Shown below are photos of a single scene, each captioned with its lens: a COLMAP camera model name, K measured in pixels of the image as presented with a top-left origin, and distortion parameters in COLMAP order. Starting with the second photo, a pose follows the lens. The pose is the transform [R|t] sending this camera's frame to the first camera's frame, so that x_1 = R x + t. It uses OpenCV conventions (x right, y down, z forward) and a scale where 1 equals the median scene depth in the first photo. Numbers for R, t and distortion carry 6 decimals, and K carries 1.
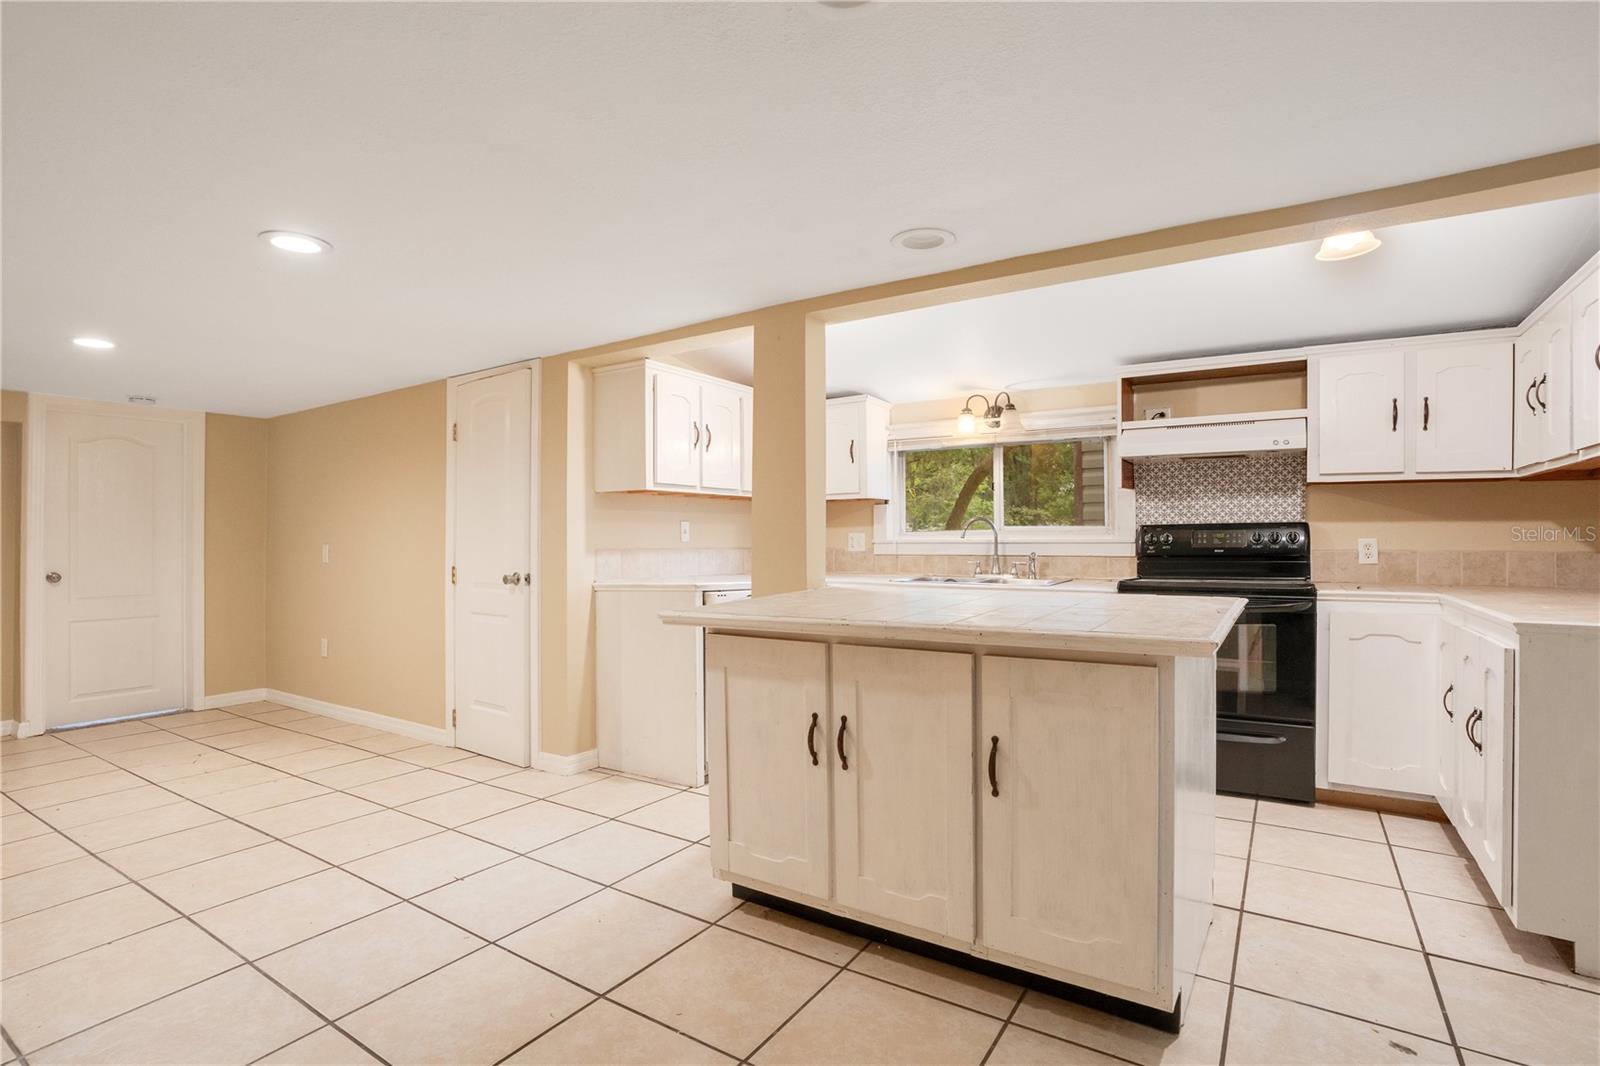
lens RADIAL K [[757.3, 0, 776.2], [0, 757.3, 538.0], [0, 0, 1]] dist [-0.055959, 0.017281]
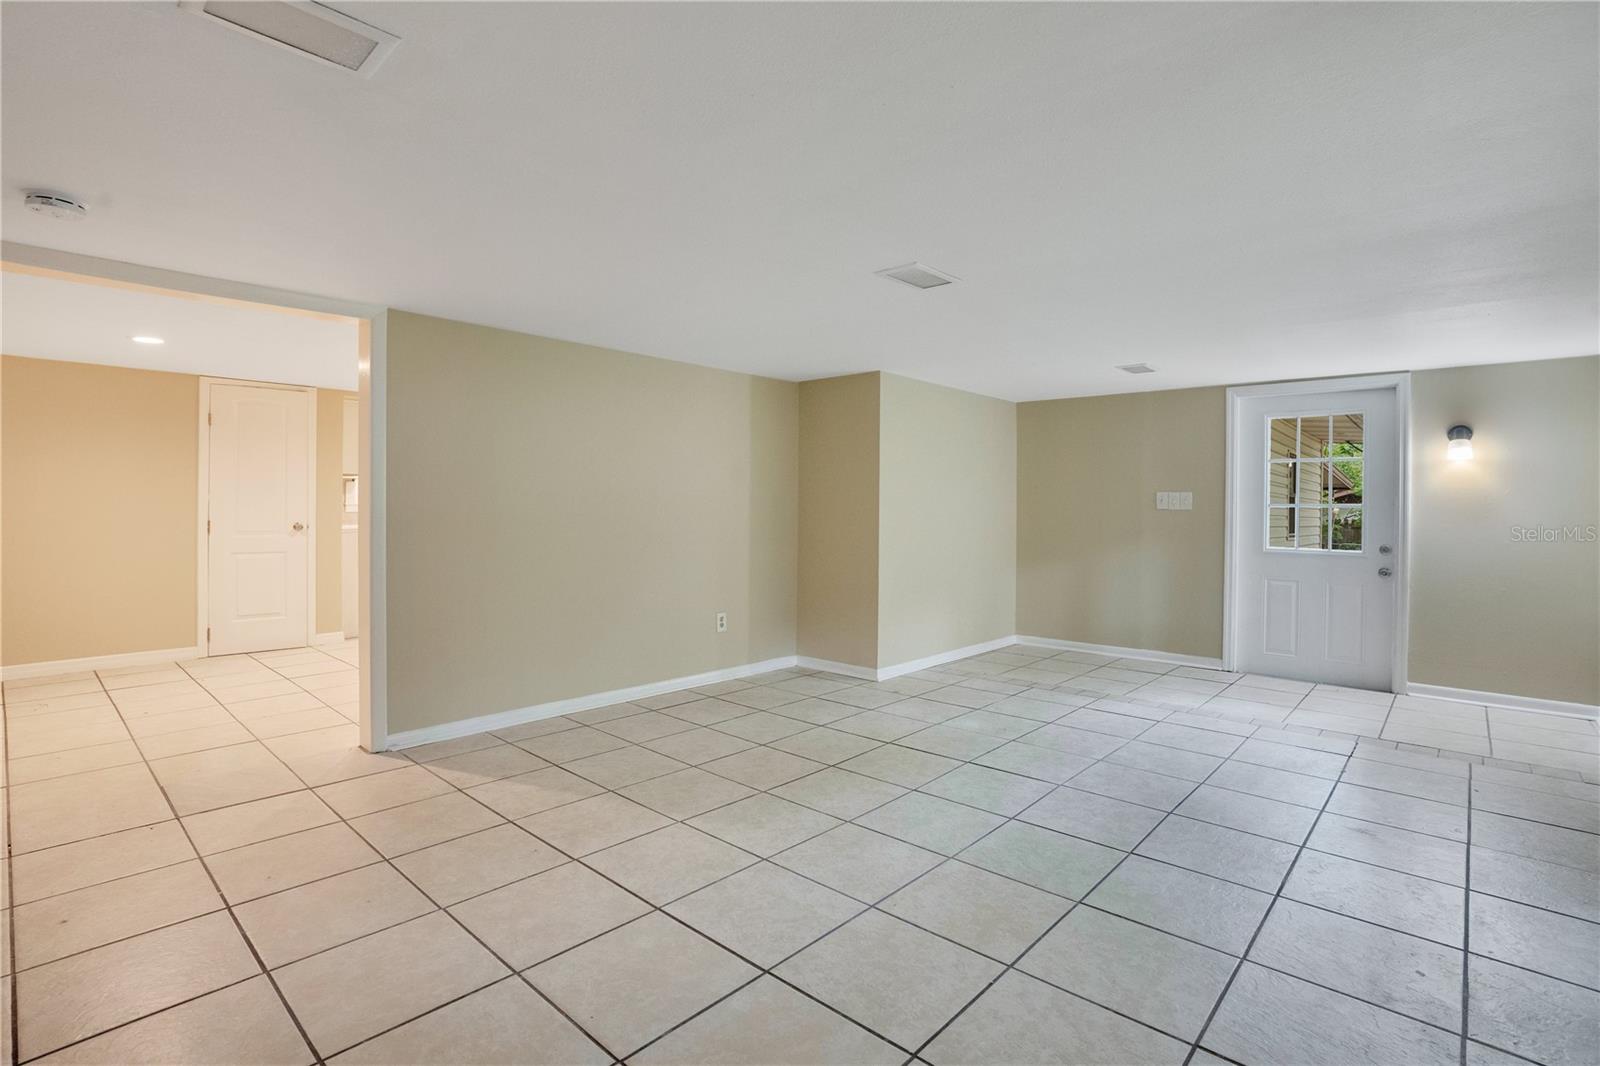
lens RADIAL K [[769.1, 0, 804.1], [0, 769.1, 504.7], [0, 0, 1]] dist [-0.040110, 0.000129]
pose [[0.162628, 0.005612, 0.986672, -1.704169], [-0.015816, 0.999870, -0.003080, -0.003770], [-0.986561, -0.015104, 0.162695, -0.277029]]
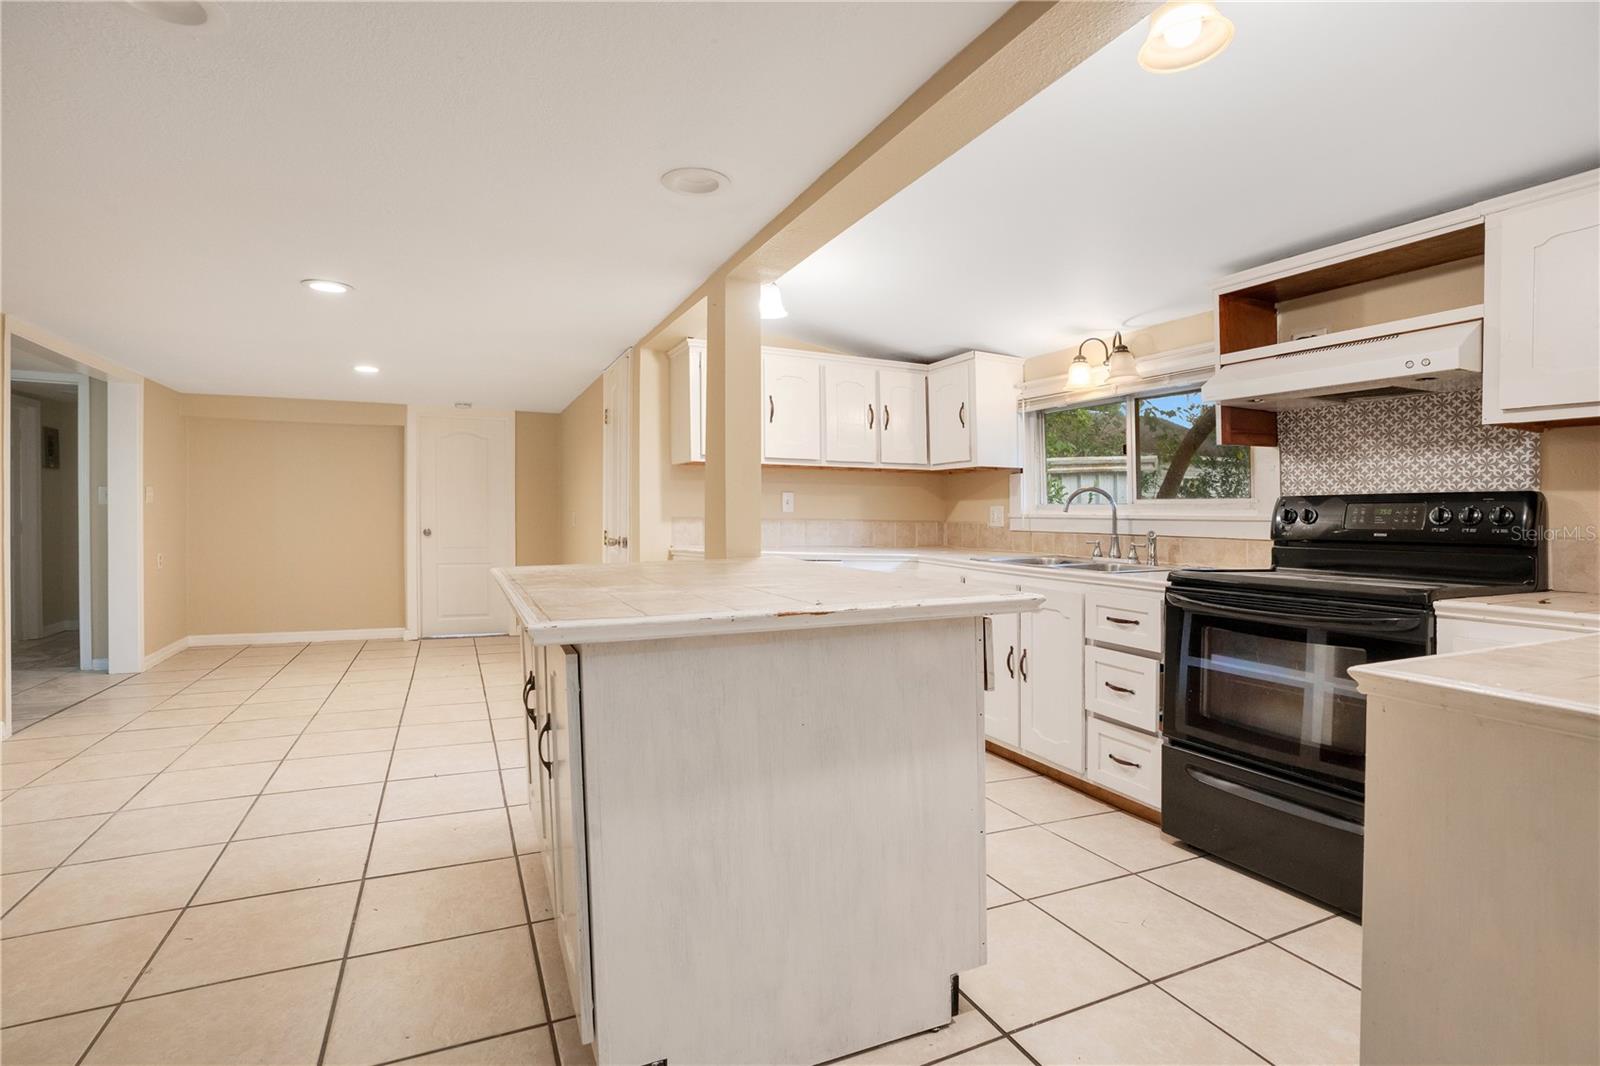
lens RADIAL K [[762.7, 0, 793.8], [0, 762.7, 506.4], [0, 0, 1]] dist [-0.036408, 0.018139]
pose [[0.843813, 0.008533, -0.536570, 0.518929], [-0.013721, 0.999890, -0.005677, 0.002939], [0.536462, 0.012153, 0.843837, 0.149991]]
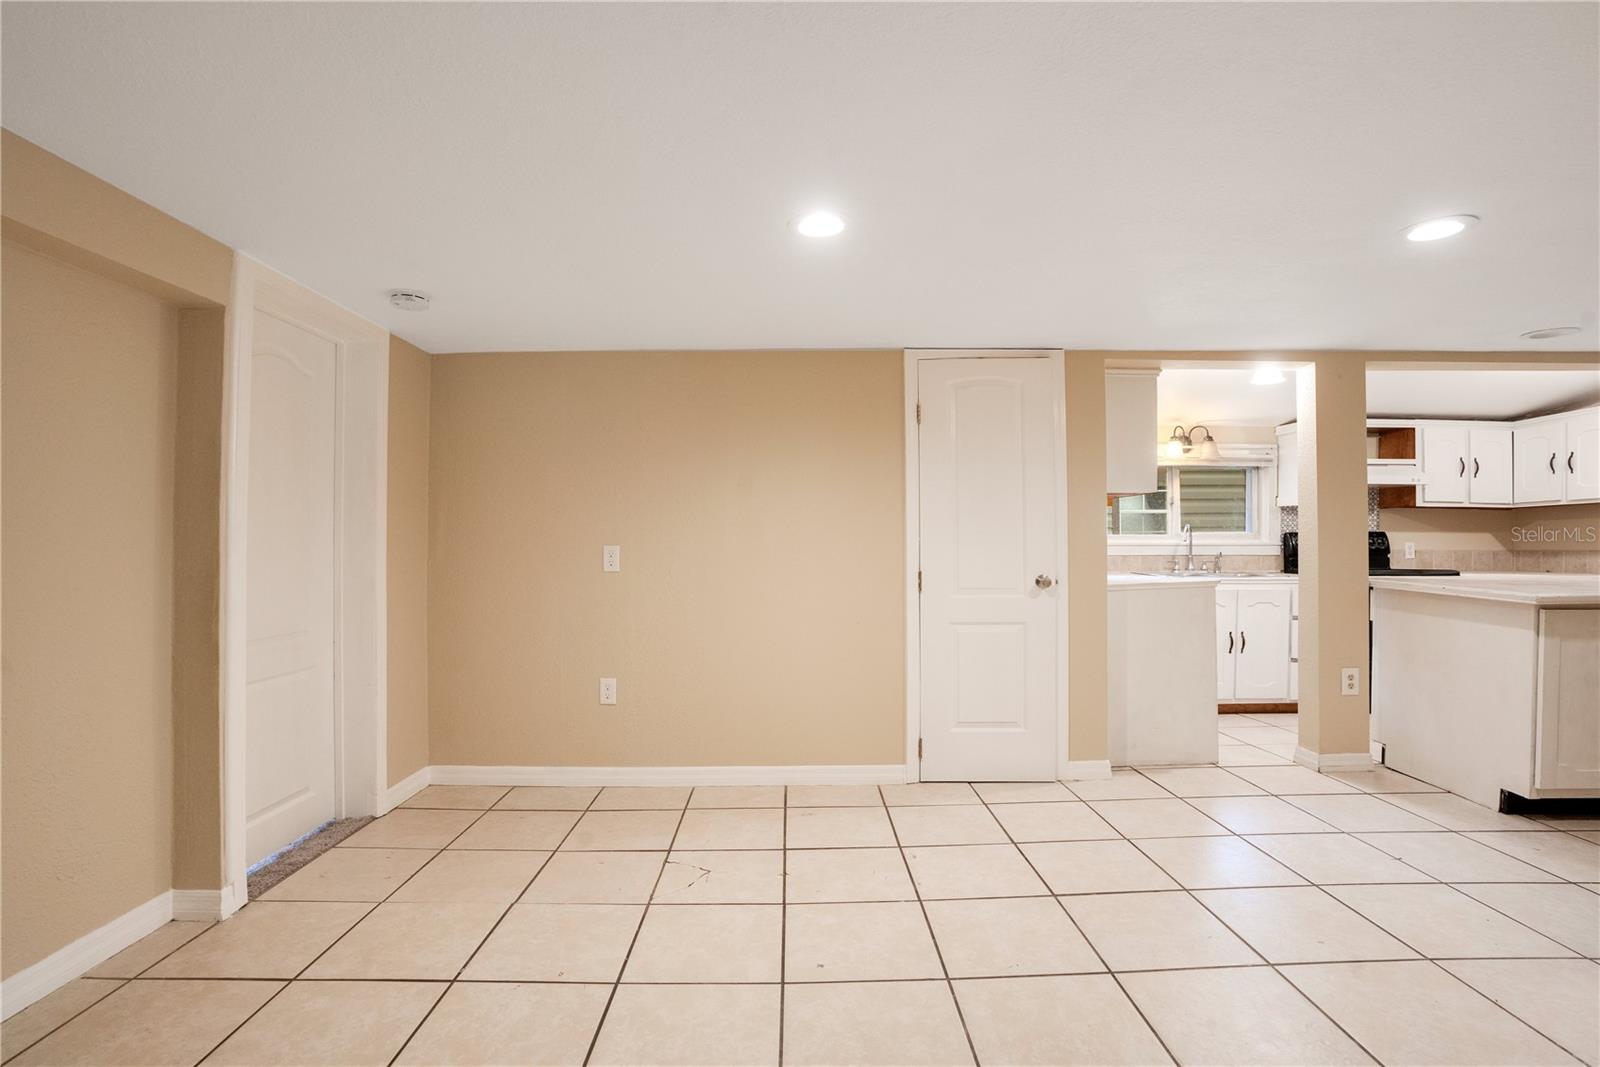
lens RADIAL K [[760.4, 0, 809.3], [0, 760.4, 541.6], [0, 0, 1]] dist [-0.054215, 0.028213]
pose [[0.823452, 0.005386, 0.567360, -1.113728], [-0.003280, 0.999983, -0.004731, 0.010013], [-0.567376, 0.002035, 0.823456, 0.390228]]
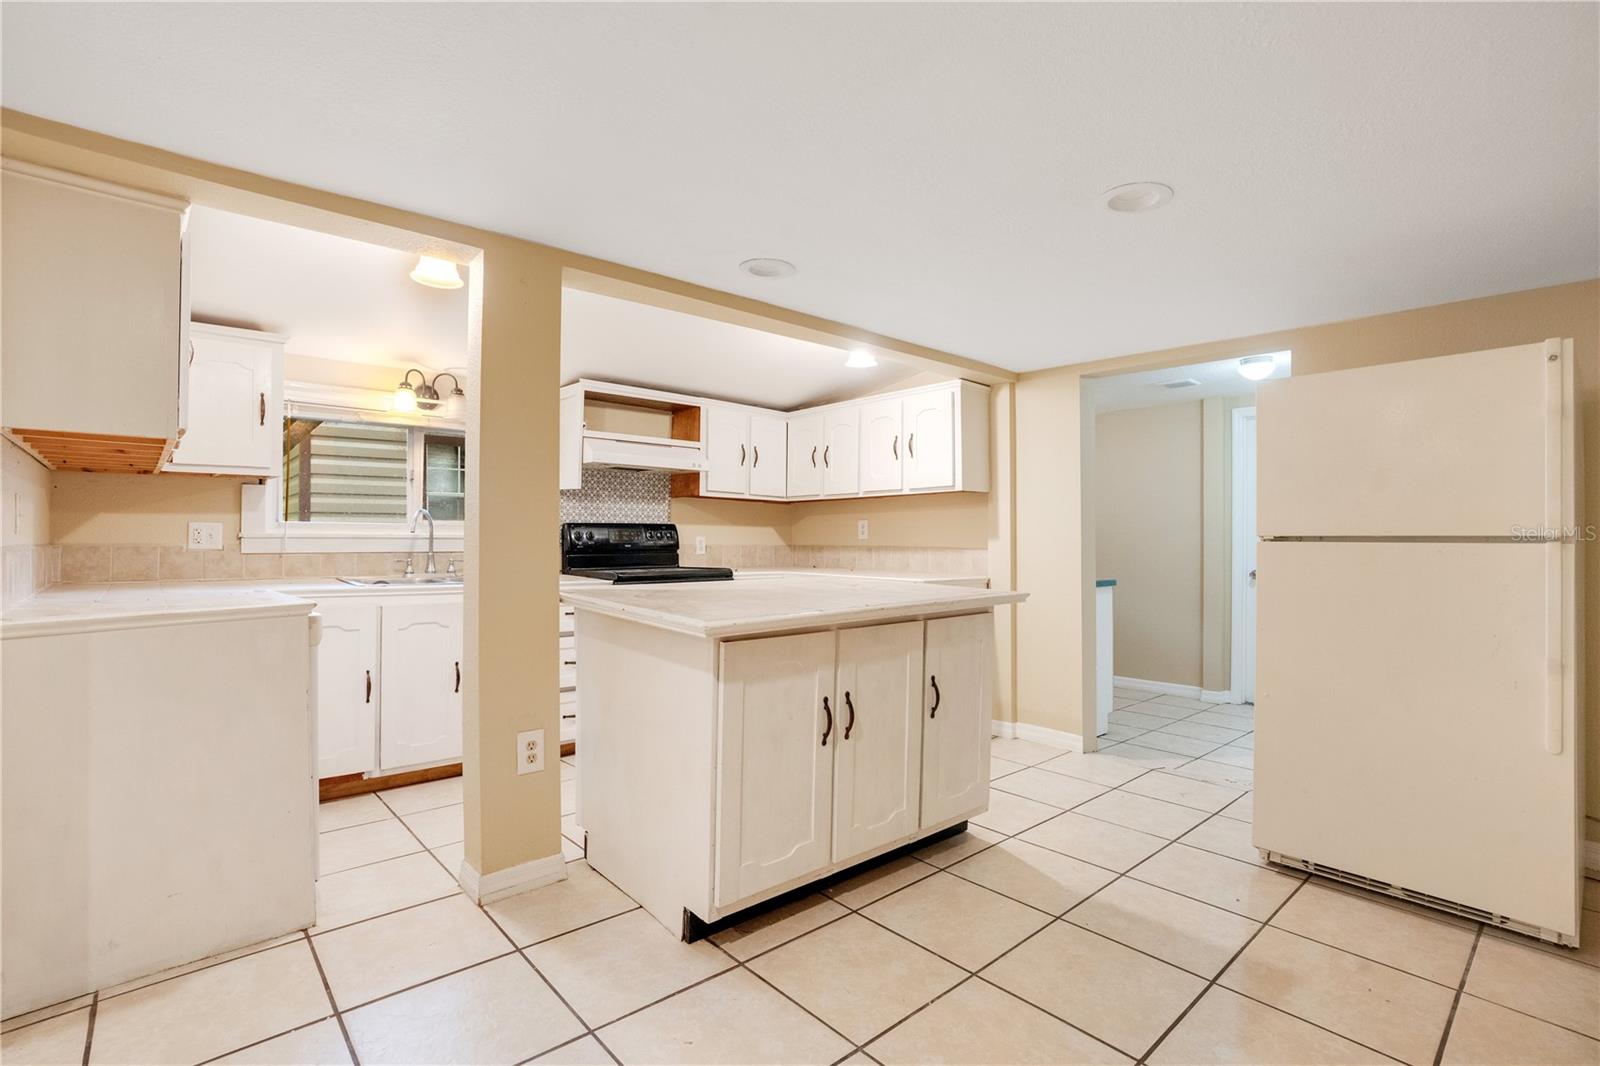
lens RADIAL K [[758.6, 0, 800.0], [0, 758.6, 533.0], [0, 0, 1]] dist [-0.064288, 0.028933]
pose [[0.258971, 0.010557, 0.965827, -0.540019], [-0.010567, 0.999911, -0.008096, 0.003340], [-0.965827, -0.008109, 0.259060, 0.406701]]
